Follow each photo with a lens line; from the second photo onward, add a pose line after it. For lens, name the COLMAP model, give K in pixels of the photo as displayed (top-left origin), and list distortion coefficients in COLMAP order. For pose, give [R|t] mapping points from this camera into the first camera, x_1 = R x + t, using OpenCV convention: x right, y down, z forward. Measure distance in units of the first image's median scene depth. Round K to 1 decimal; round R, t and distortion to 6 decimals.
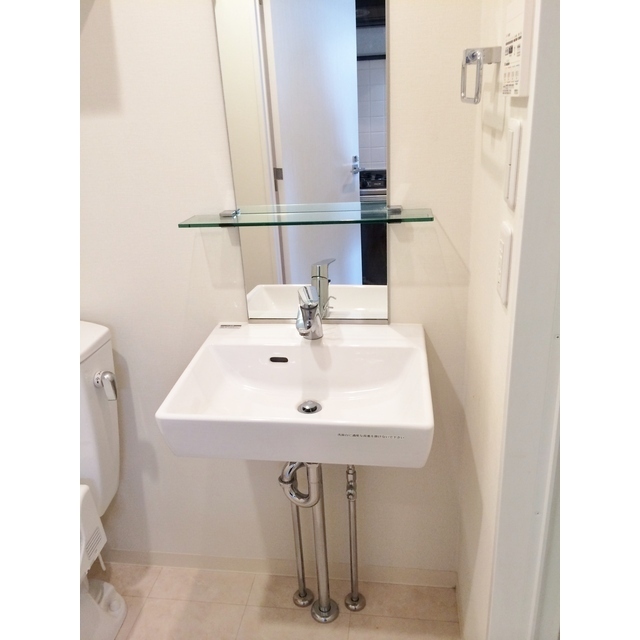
lens RADIAL K [[549.3, 0, 333.5], [0, 549.3, 319.9], [0, 0, 1]] dist [0.062915, -0.110094]
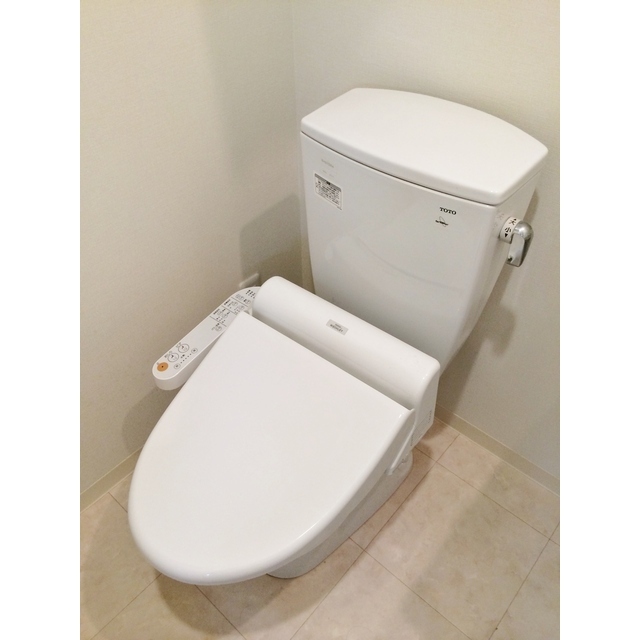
lens RADIAL K [[549.3, 0, 318.9], [0, 549.3, 322.6], [0, 0, 1]] dist [0.062915, -0.110094]
pose [[0.825110, 0.415326, -0.383011, -0.289030], [-0.232478, 0.867467, 0.439835, -0.028137], [0.514924, -0.273871, 0.812310, 0.309391]]
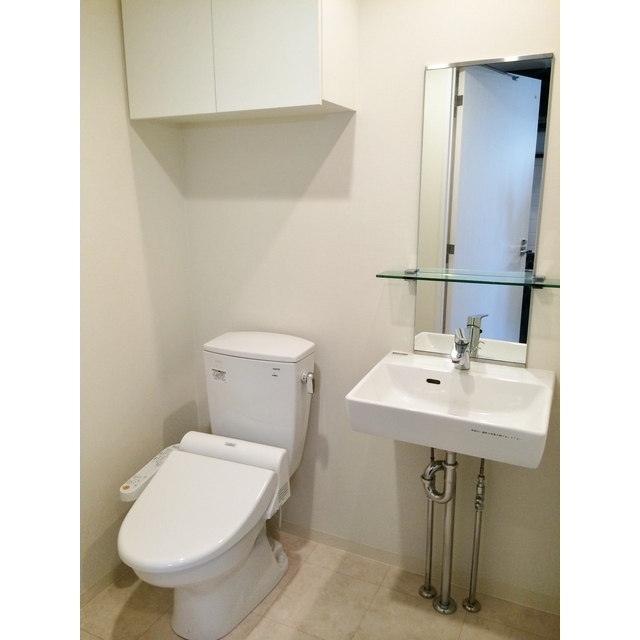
lens RADIAL K [[549.3, 0, 319.0], [0, 549.3, 323.2], [0, 0, 1]] dist [0.062915, -0.110094]
pose [[0.944316, 0.114138, -0.308608, 0.031019], [-0.152815, 0.982753, -0.104131, 0.104236], [0.291401, 0.145492, 0.945472, -0.323248]]
